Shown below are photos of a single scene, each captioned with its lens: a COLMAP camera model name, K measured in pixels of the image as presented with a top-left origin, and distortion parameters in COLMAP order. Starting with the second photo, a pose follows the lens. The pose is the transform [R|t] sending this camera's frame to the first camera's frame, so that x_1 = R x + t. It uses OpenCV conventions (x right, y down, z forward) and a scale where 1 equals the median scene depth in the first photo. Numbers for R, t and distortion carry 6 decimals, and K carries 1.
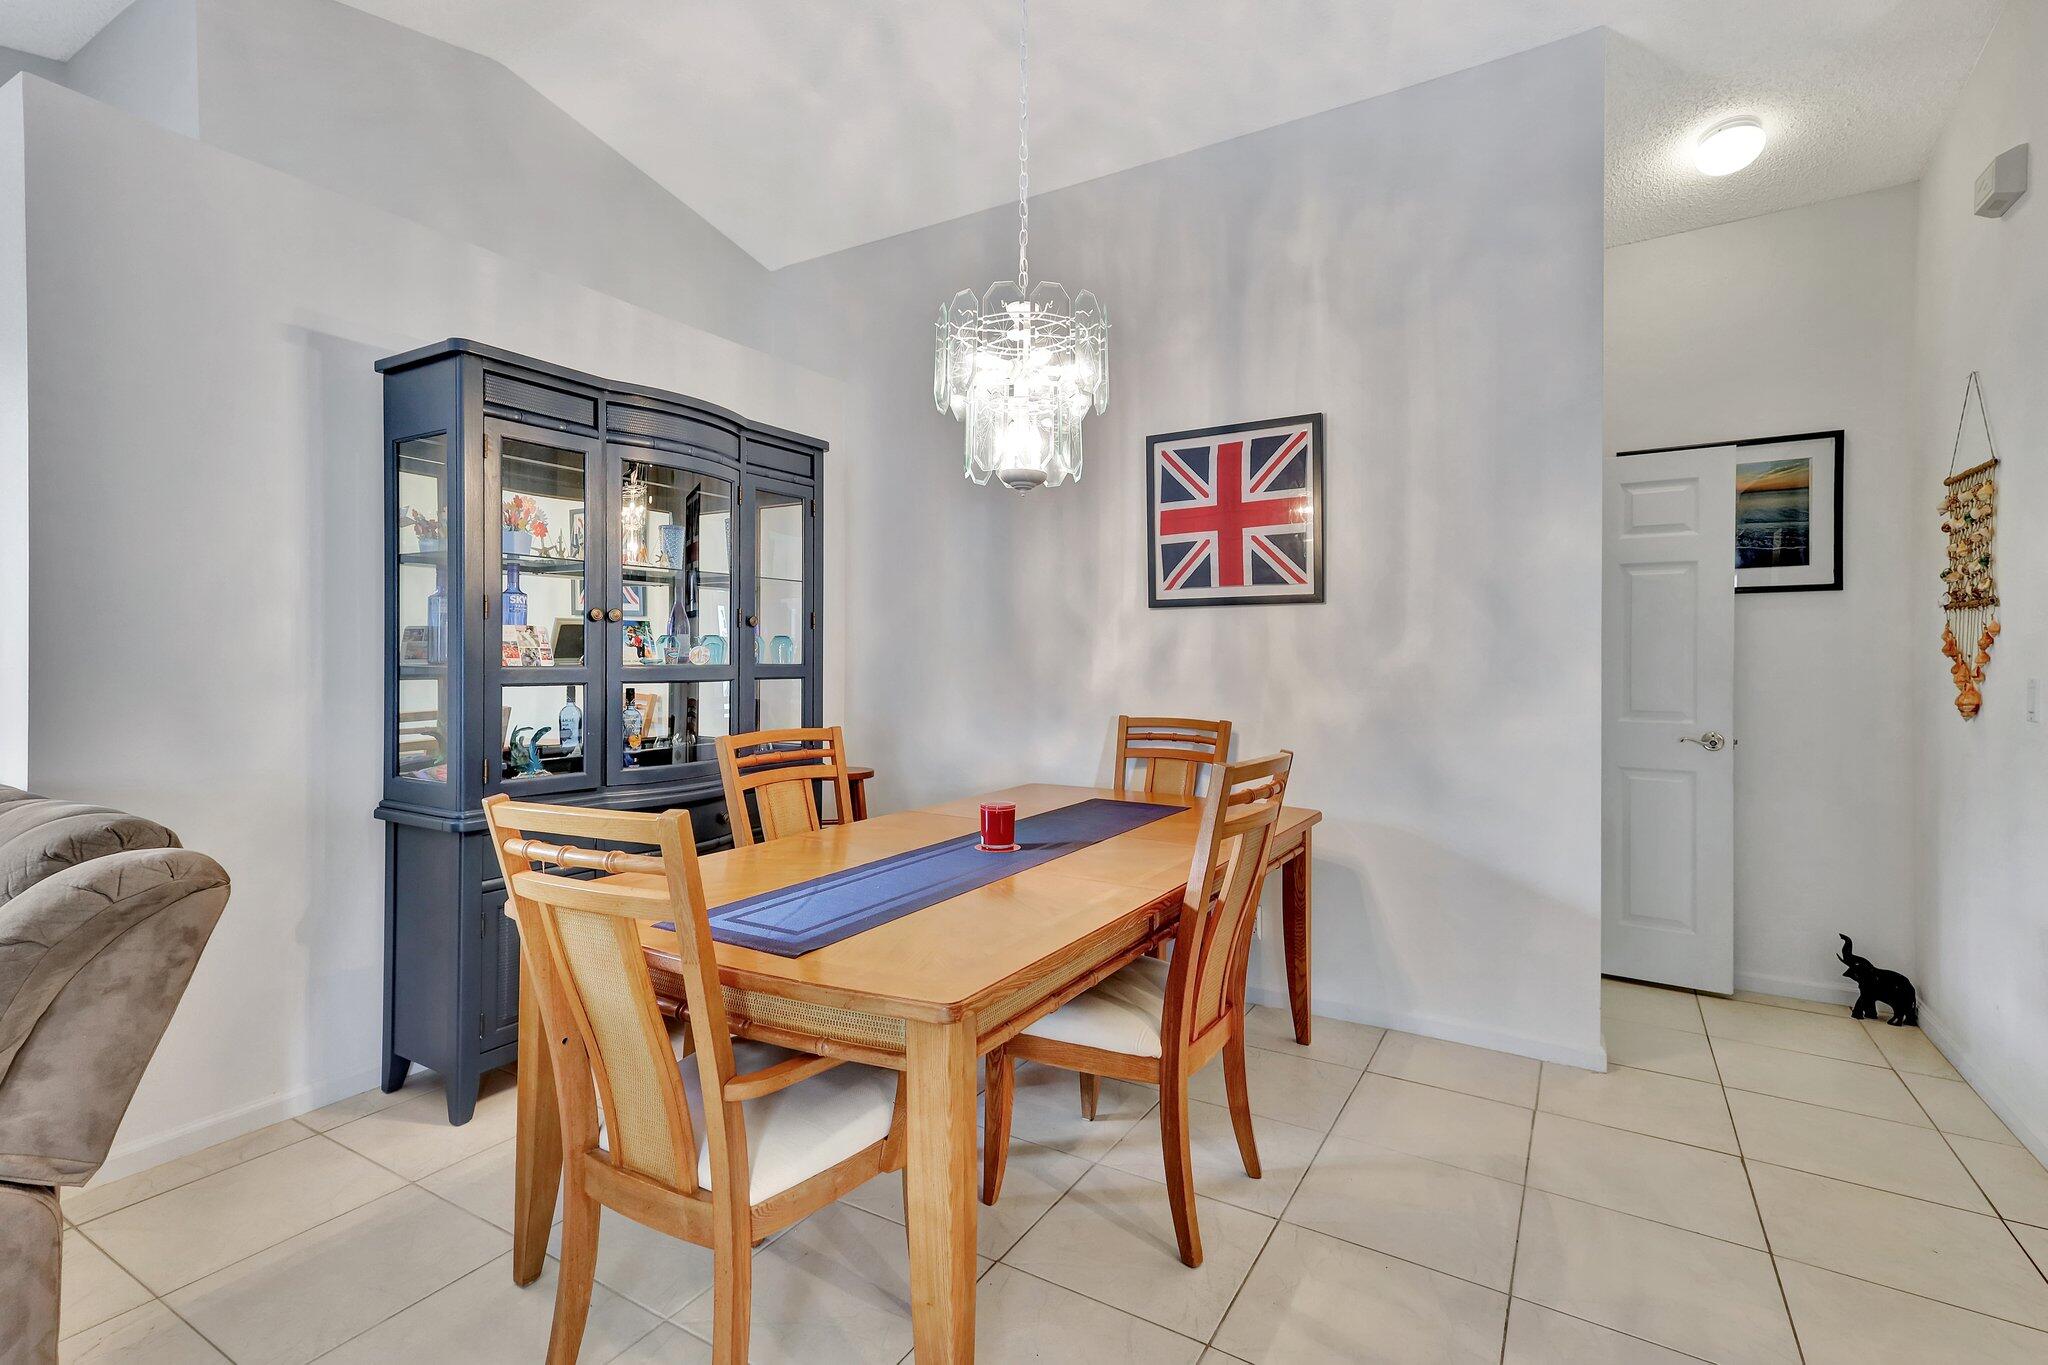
lens RADIAL K [[950.9, 0, 1027.6], [0, 950.9, 666.0], [0, 0, 1]] dist [-0.000379, -0.000378]
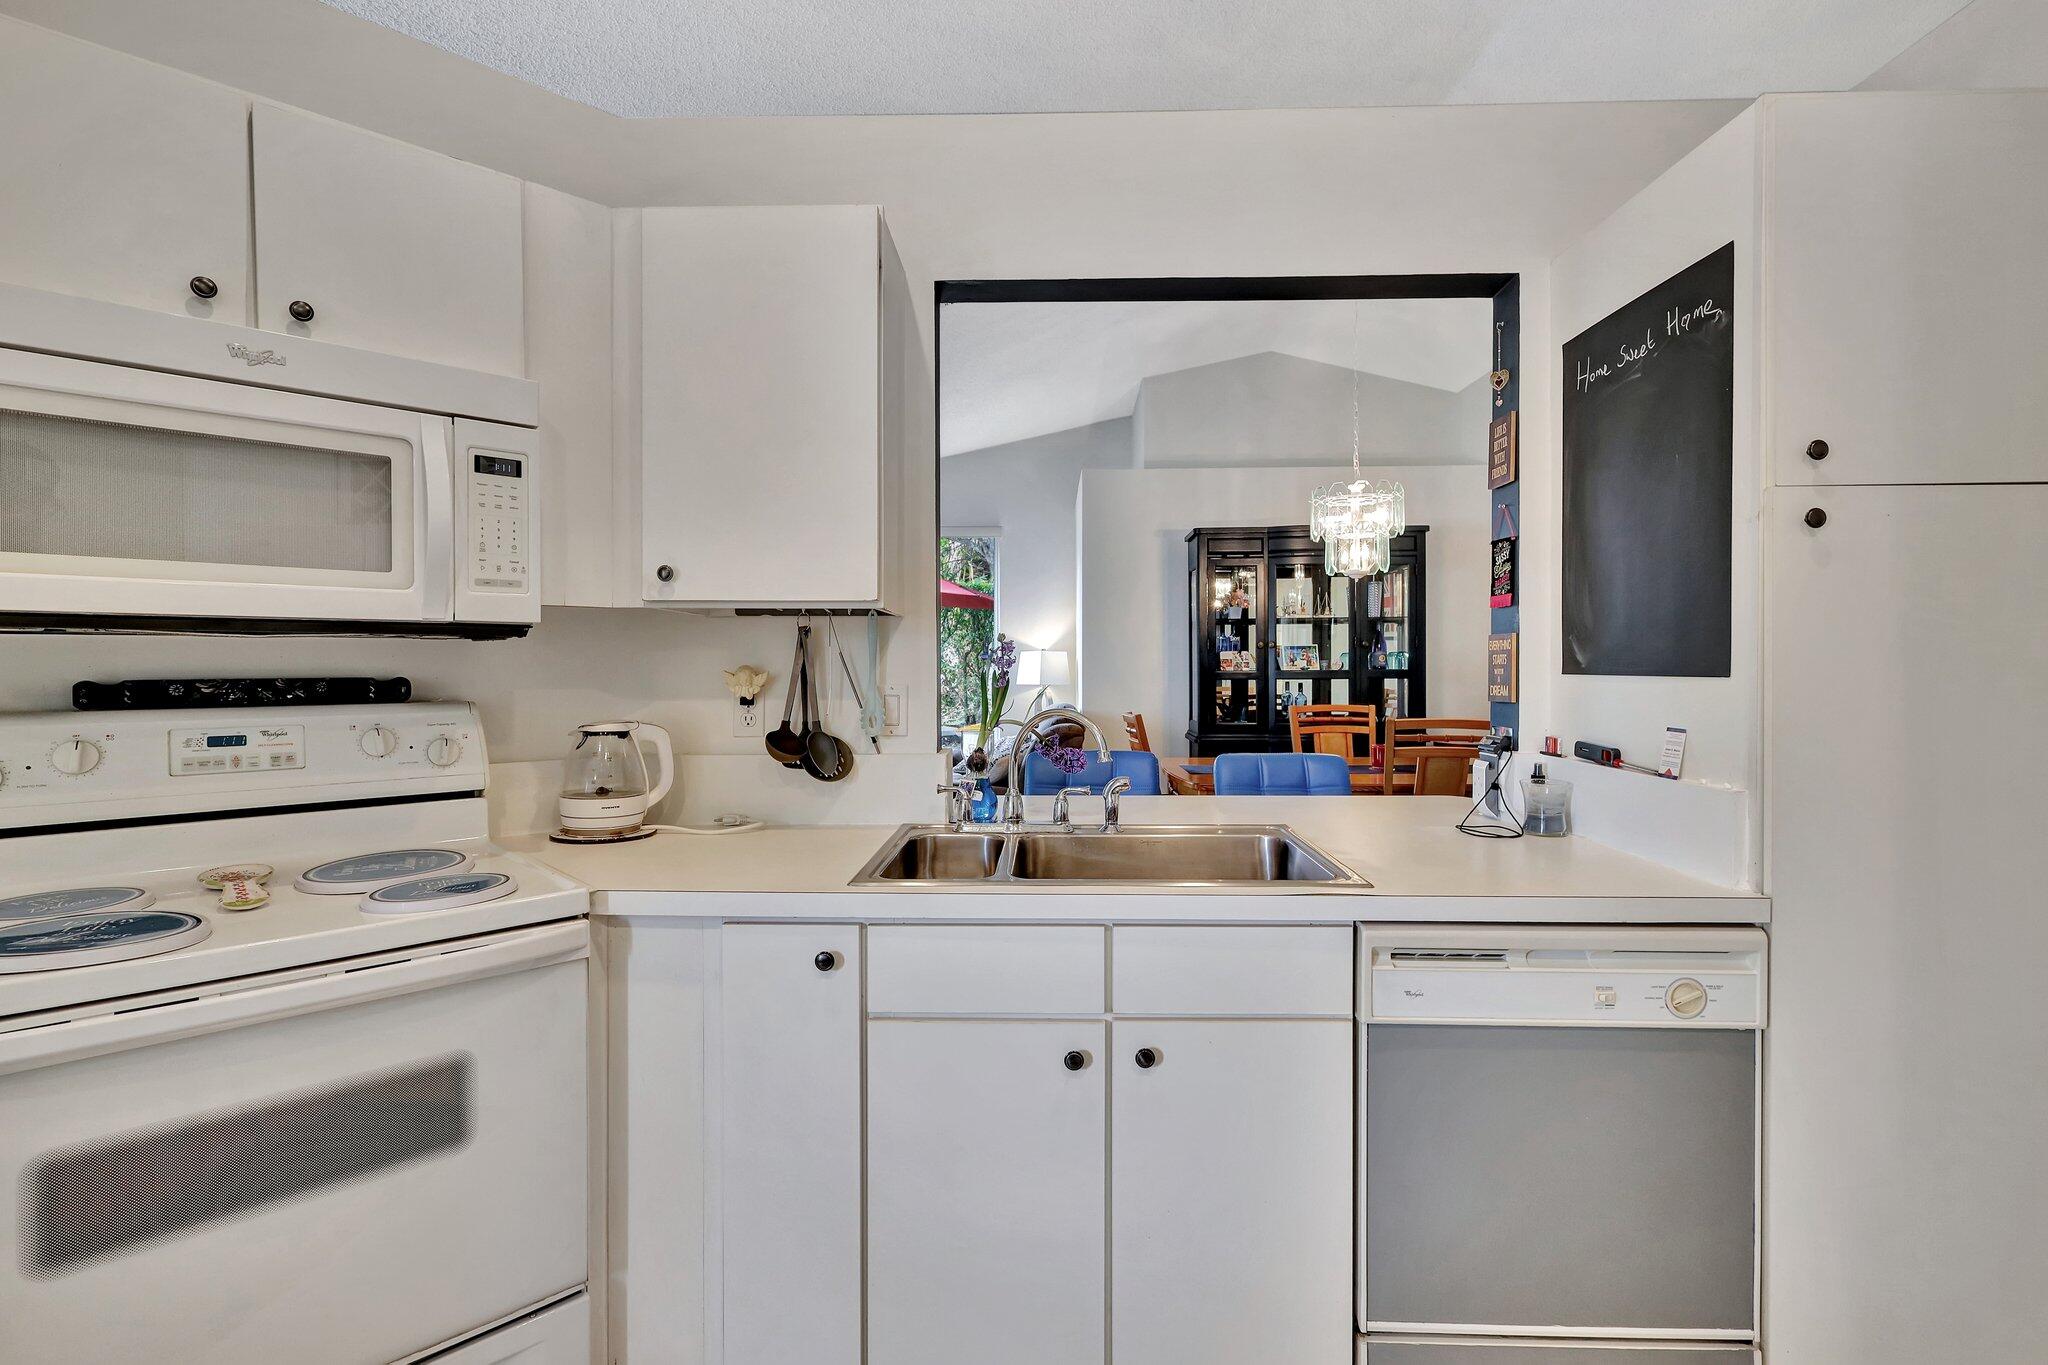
lens RADIAL K [[950.9, 0, 1027.6], [0, 950.9, 666.0], [0, 0, 1]] dist [-0.000379, -0.000378]
pose [[0.495141, -0.008477, -0.868771, 1.050432], [0.000963, 0.999957, -0.009208, 0.008376], [0.868812, 0.003722, 0.495128, -0.428725]]
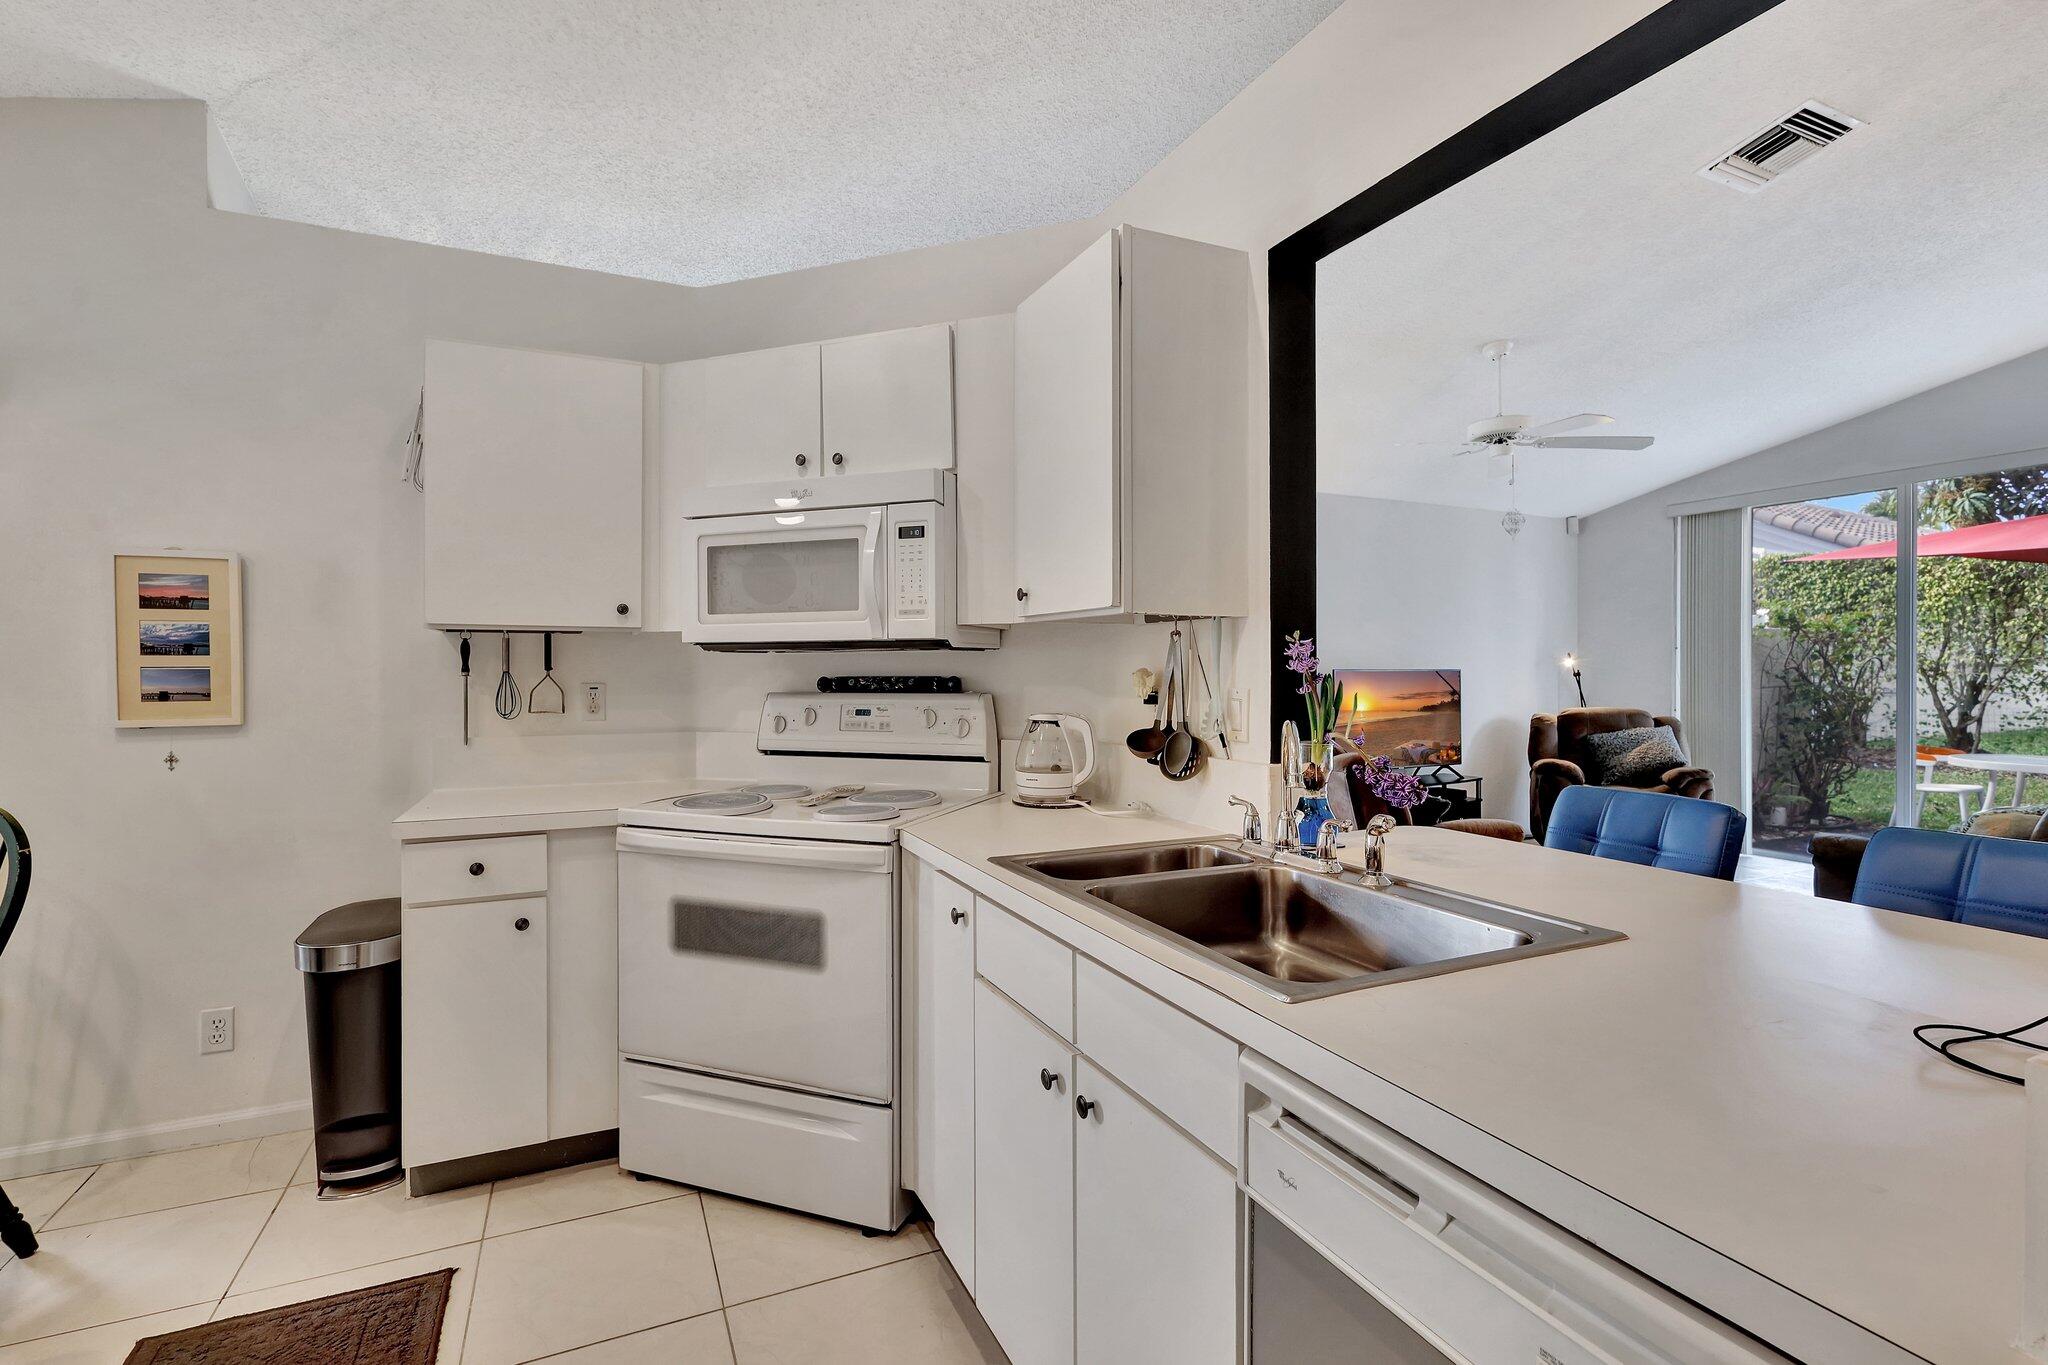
lens RADIAL K [[950.8, 0, 1026.9], [0, 950.8, 674.5], [0, 0, 1]] dist [0.002361, 0.000100]
pose [[-0.563546, -0.001436, -0.826083, 1.030146], [-0.006032, 0.999979, 0.002377, 0.005289], [0.826063, 0.006323, -0.563543, 0.116178]]
